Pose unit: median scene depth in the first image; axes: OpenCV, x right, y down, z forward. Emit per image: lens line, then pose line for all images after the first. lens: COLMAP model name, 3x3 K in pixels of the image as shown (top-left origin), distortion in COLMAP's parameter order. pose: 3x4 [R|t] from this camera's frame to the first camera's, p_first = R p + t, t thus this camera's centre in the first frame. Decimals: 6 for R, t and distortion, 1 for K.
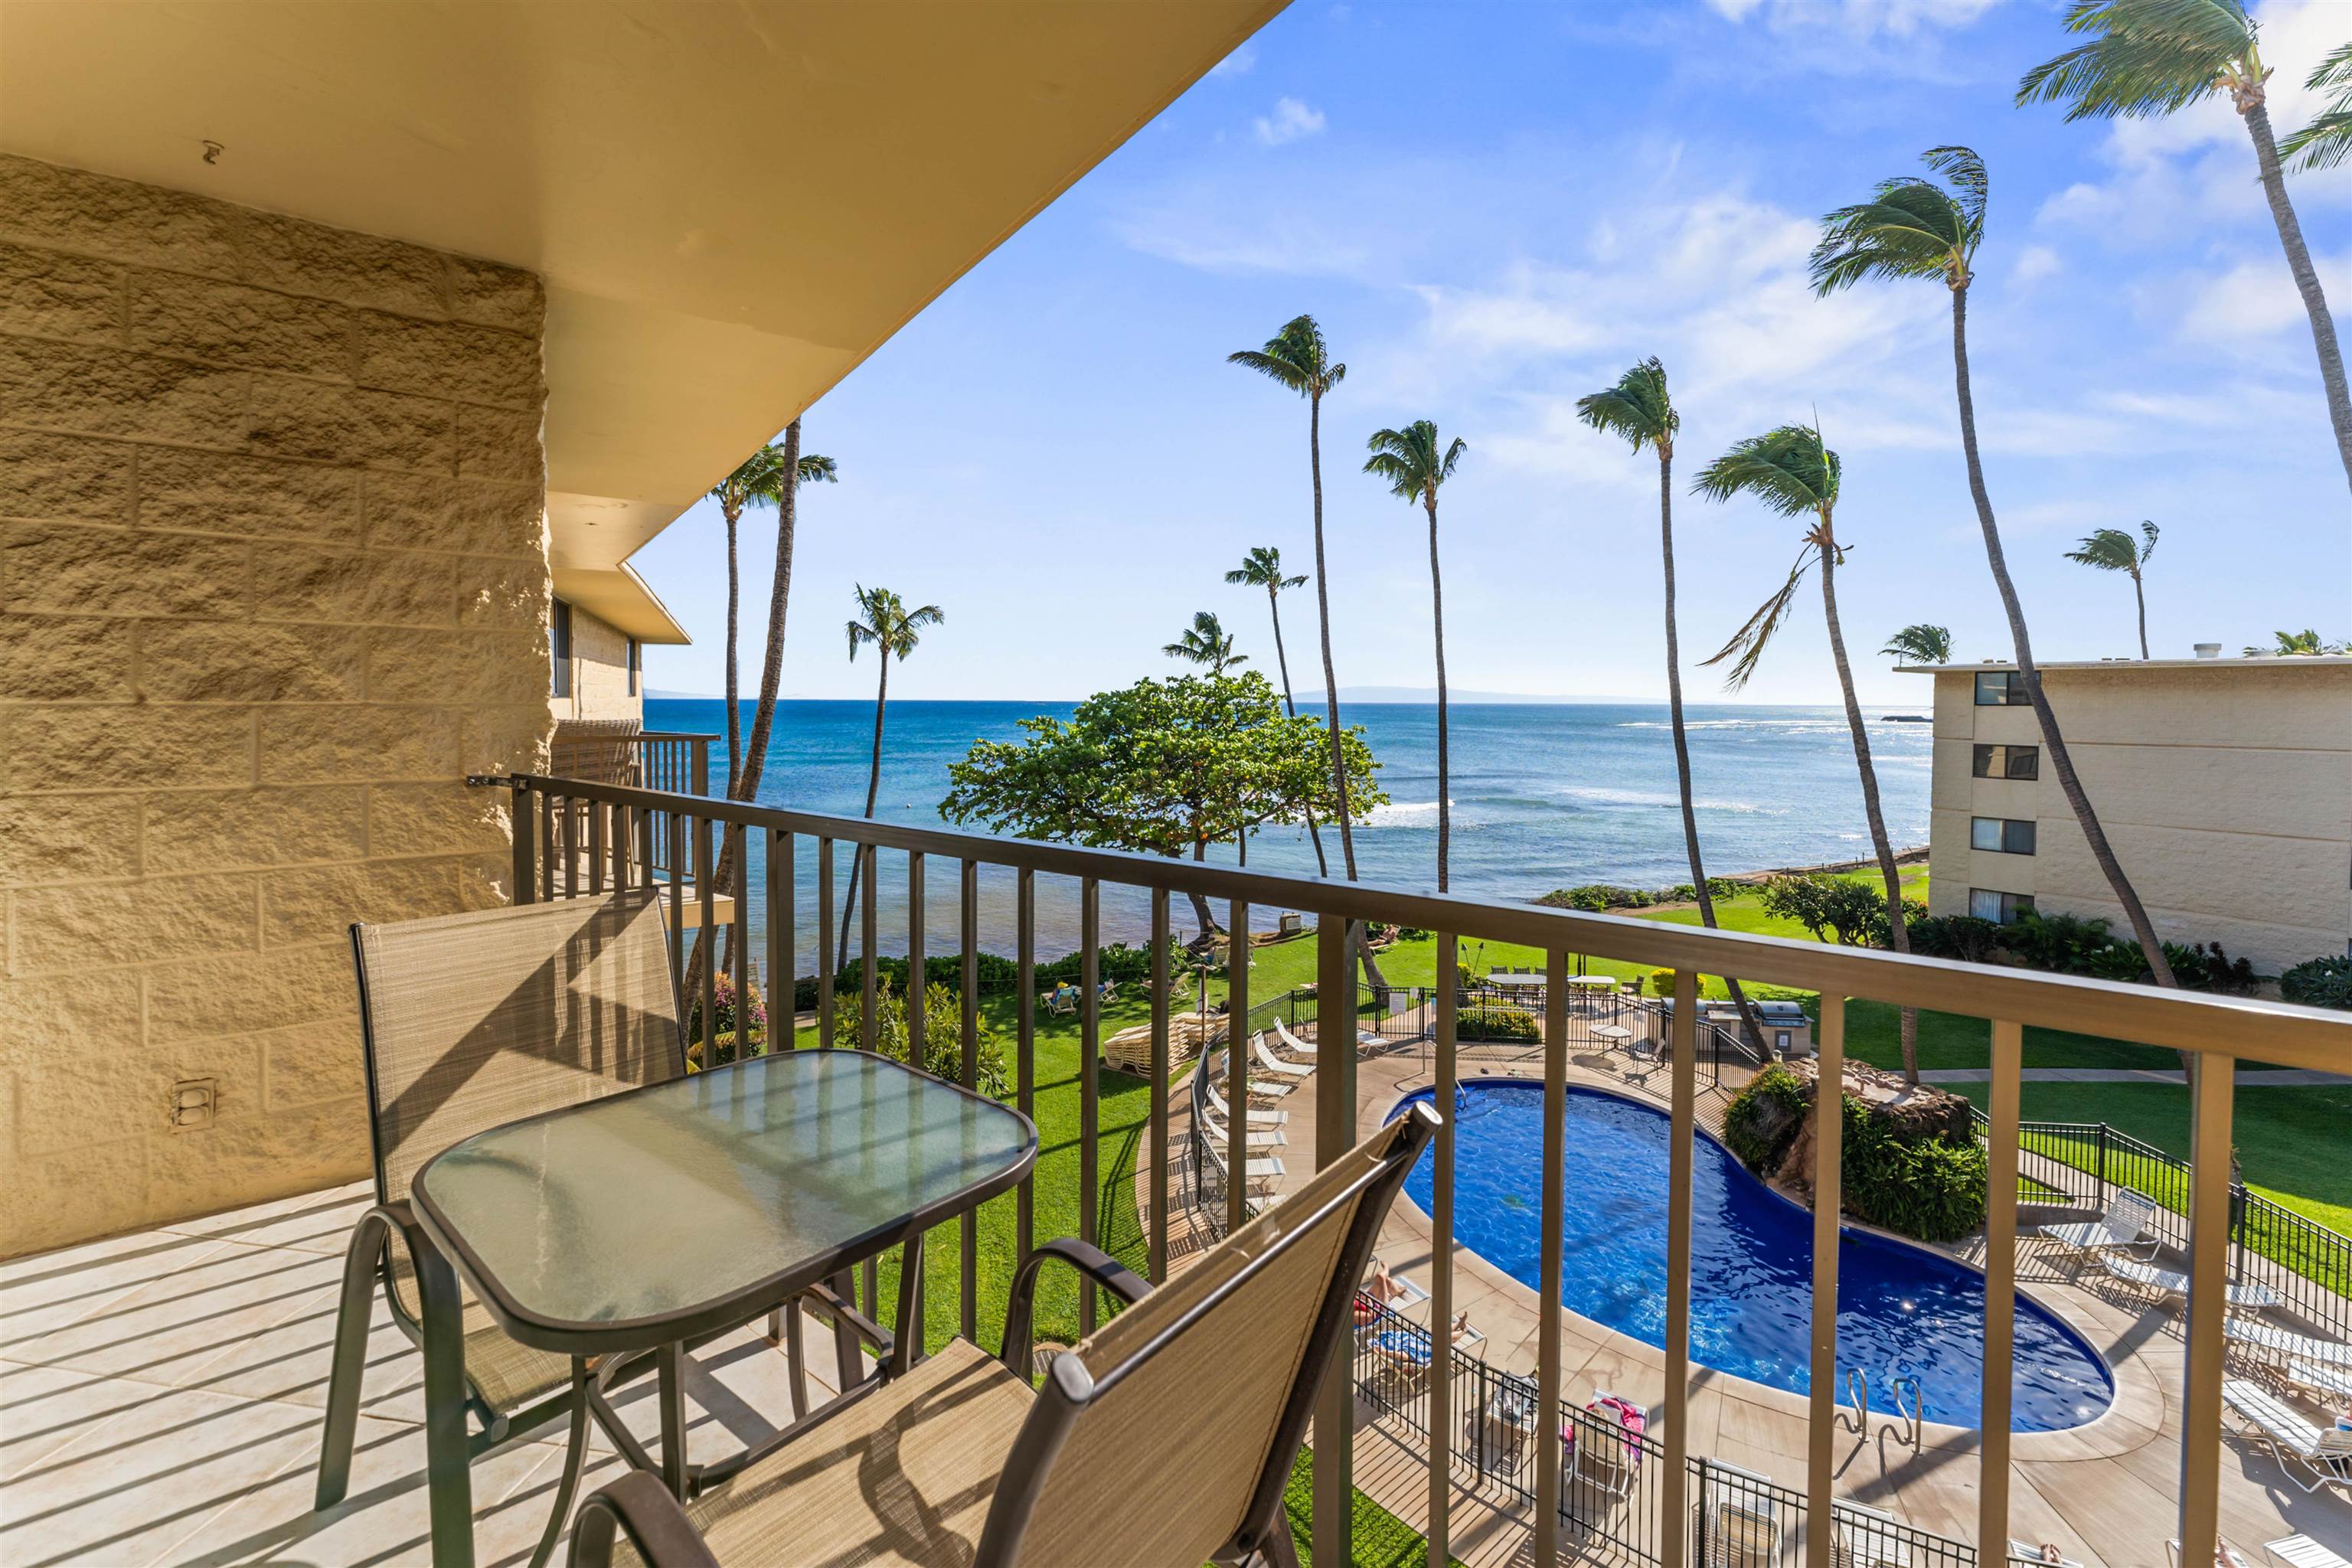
lens RADIAL K [[971.1, 0, 1176.3], [0, 971.1, 726.8], [0, 0, 1]] dist [-0.002418, 0.001469]
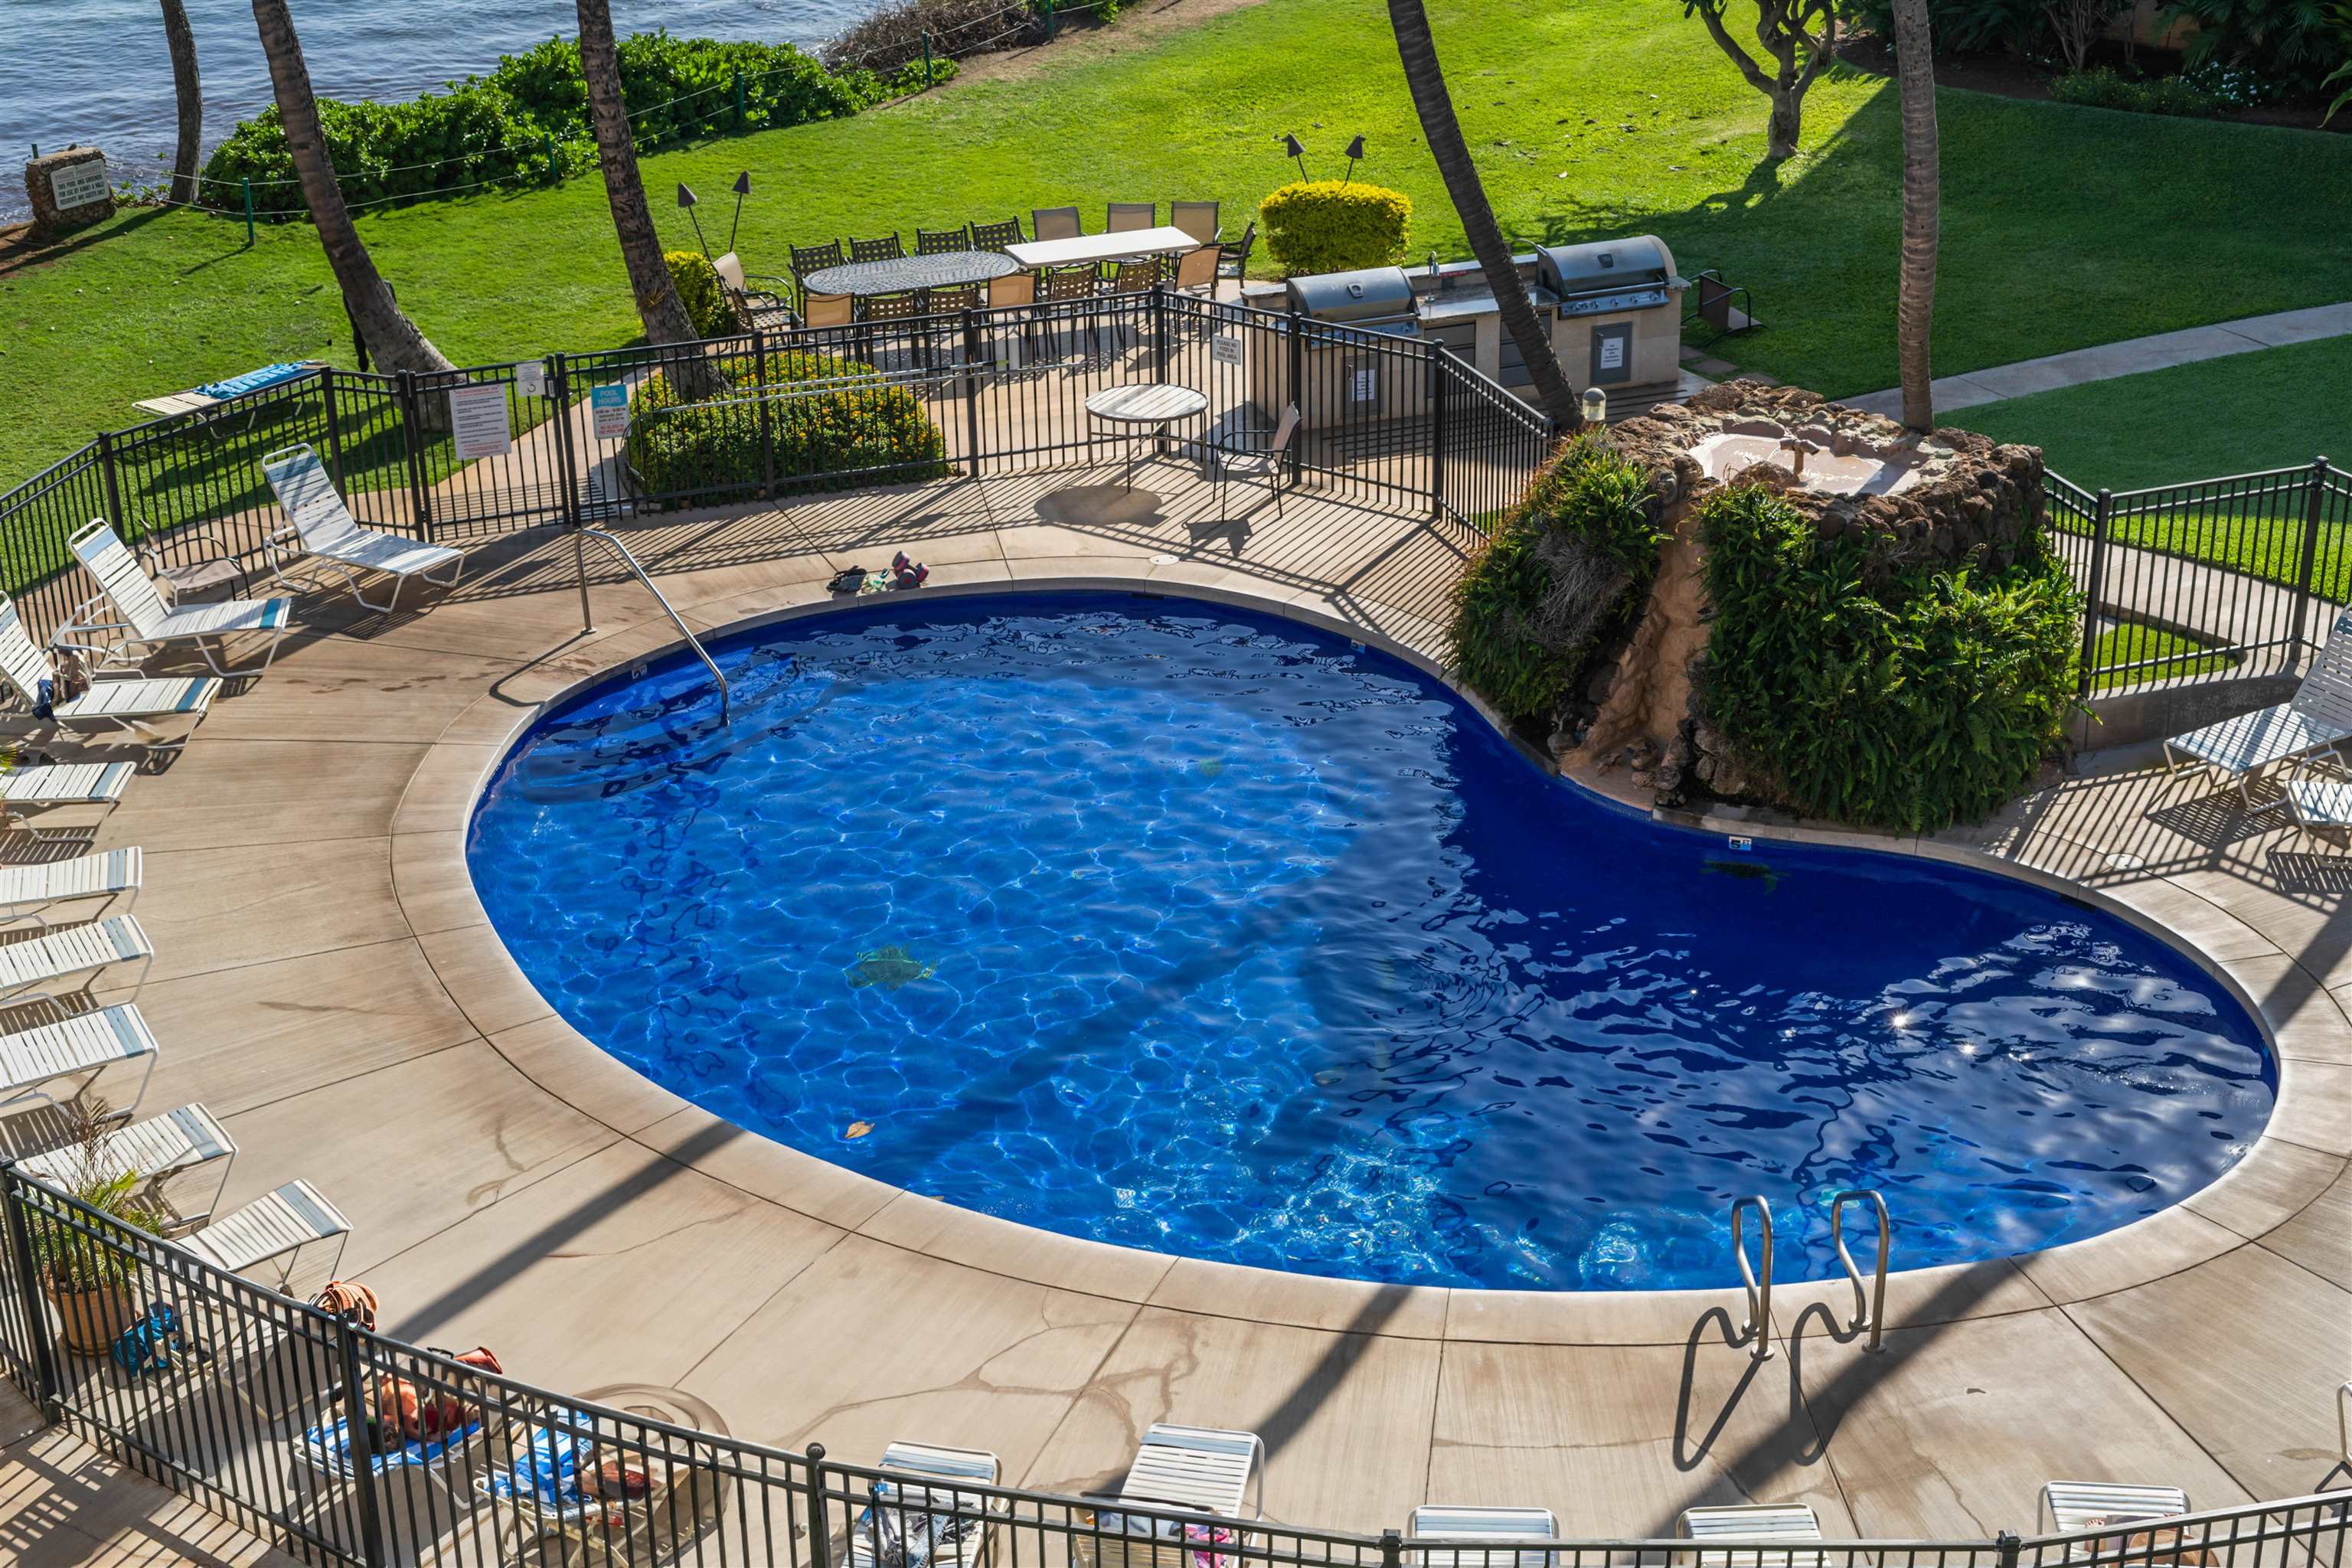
lens RADIAL K [[3379.0, 0, 1173.6], [0, 3379.0, 786.5], [0, 0, 1]] dist [-0.005933, 0.000000]
pose [[0.907245, -0.192453, 0.373989, 0.024171], [0.033164, 0.919140, 0.392533, -0.010379], [-0.419292, -0.343721, 0.840268, 0.029333]]
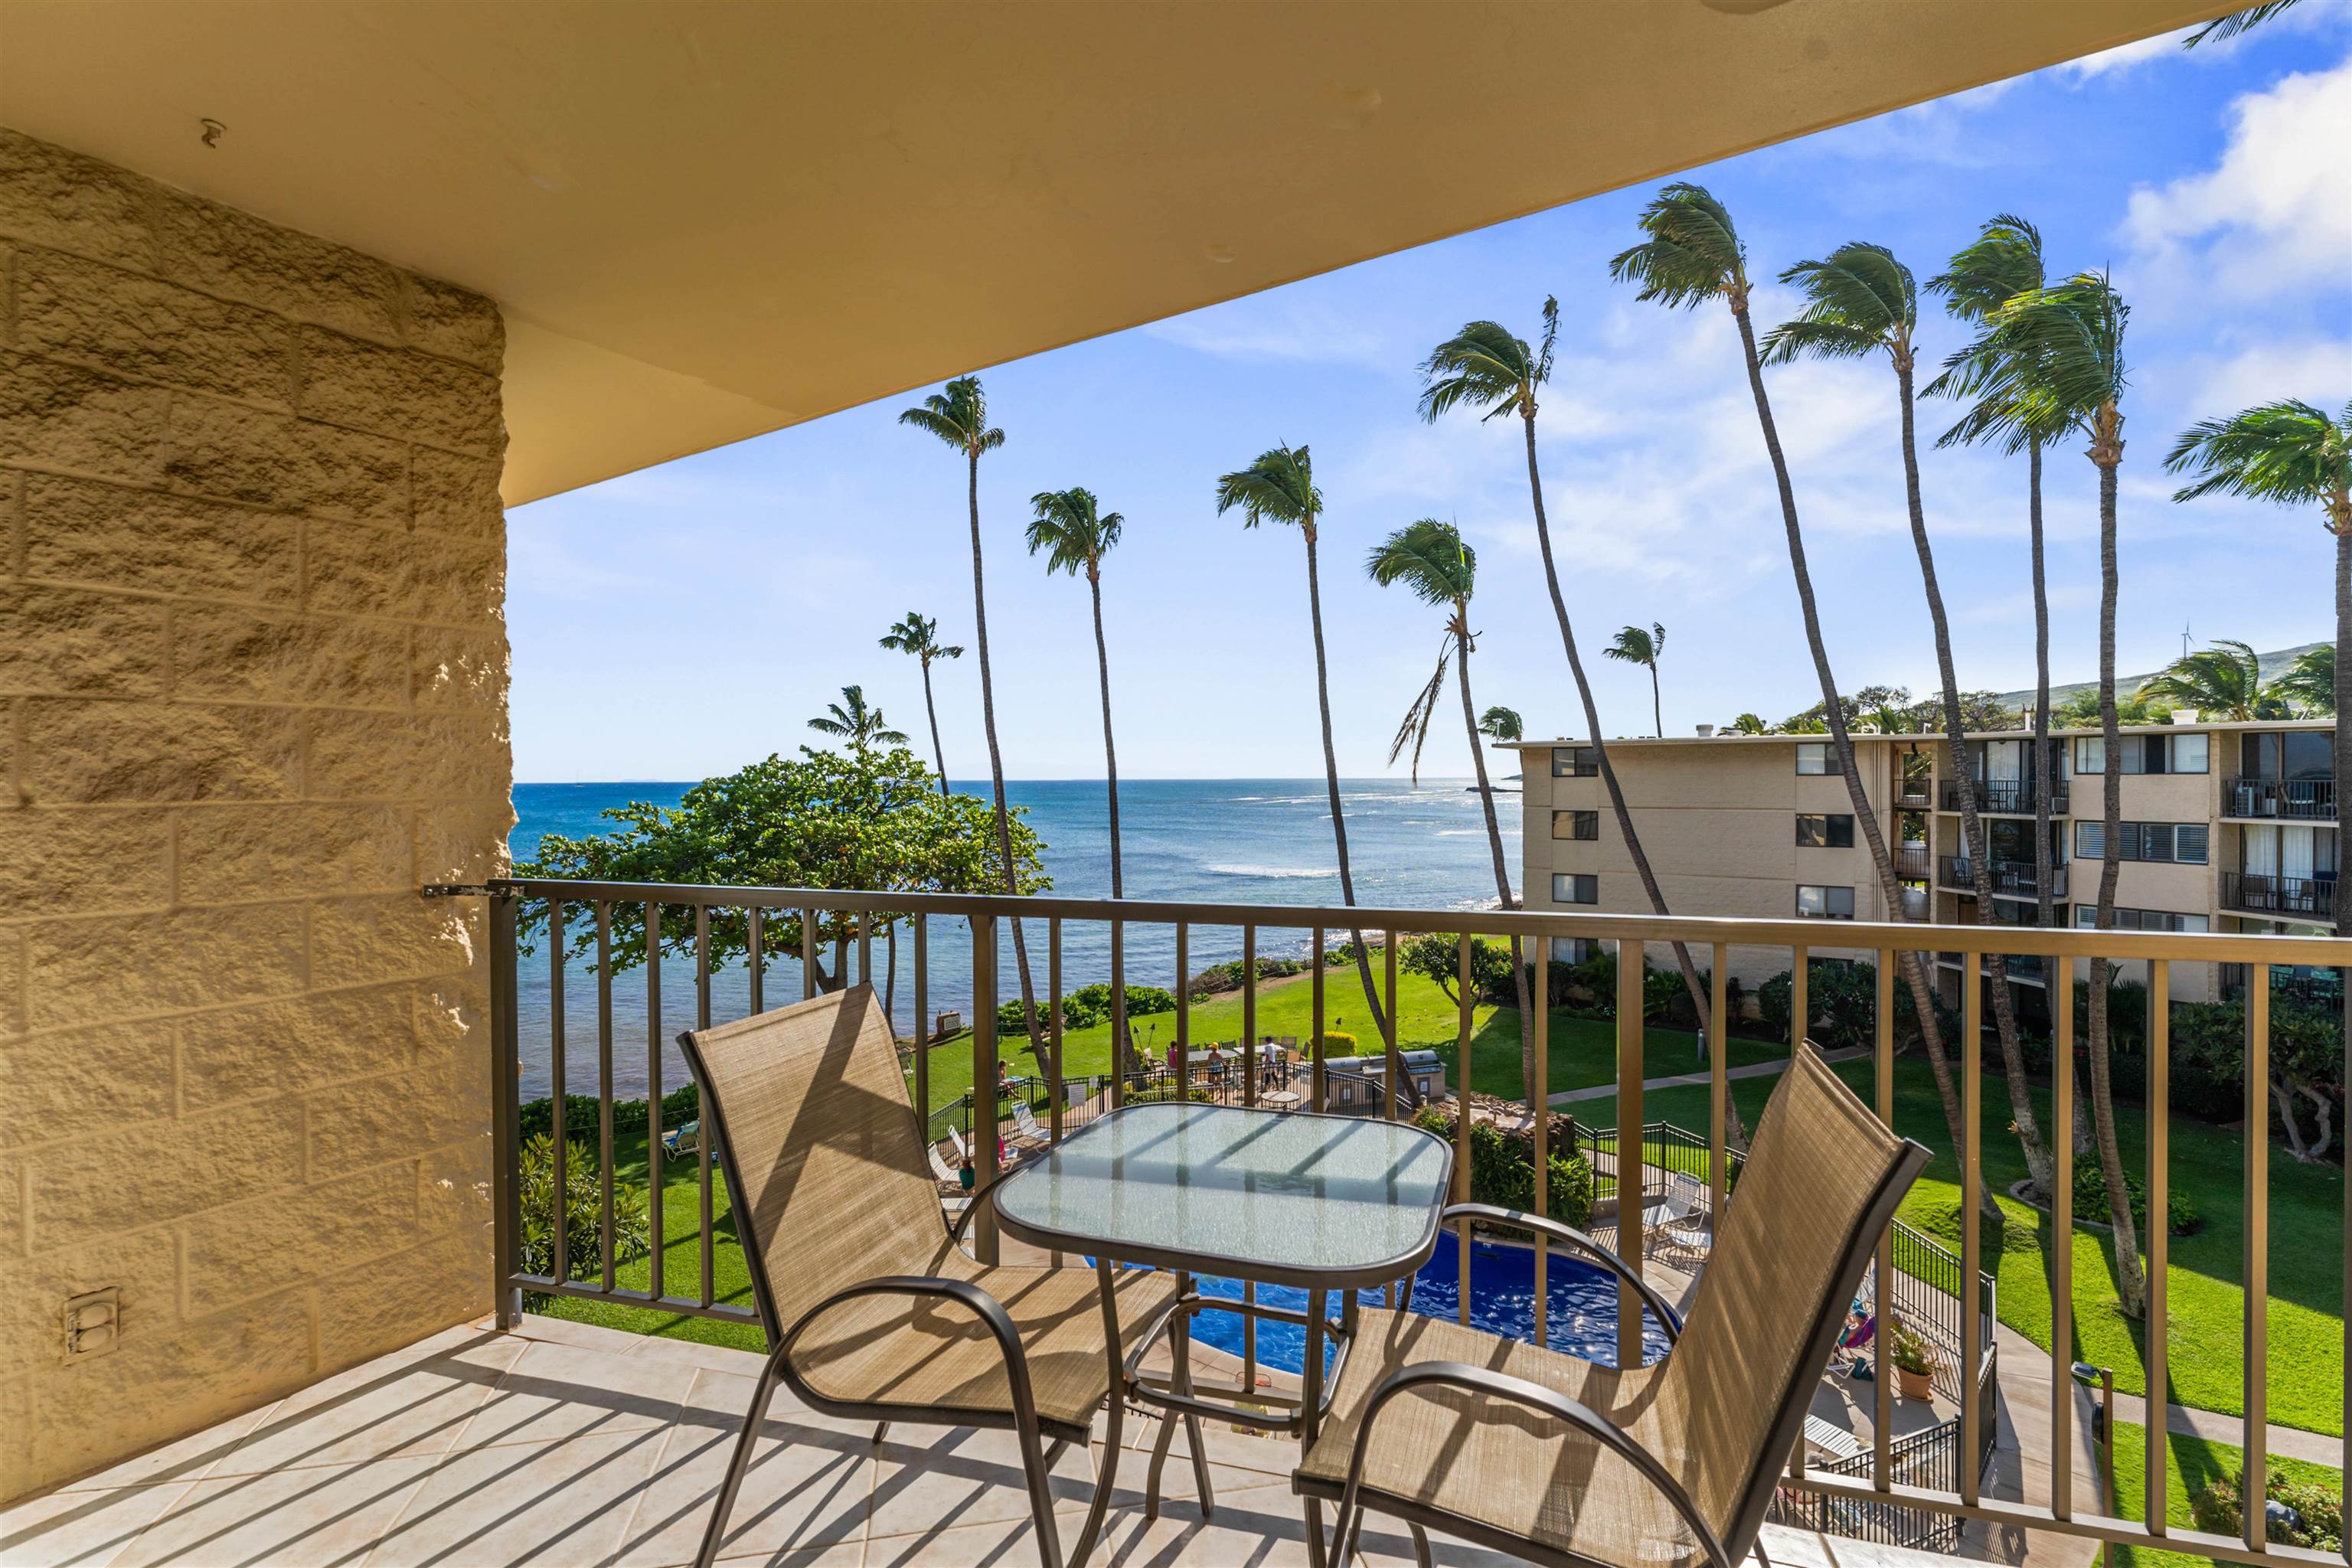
lens RADIAL K [[1053.3, 0, 1179.5], [0, 1053.3, 791.4], [0, 0, 1]] dist [-0.003006, 0.000656]
pose [[0.933691, -0.015310, 0.357752, -0.074361], [0.020270, 0.999743, -0.010117, -0.001424], [-0.357505, 0.016697, 0.933762, -0.014969]]
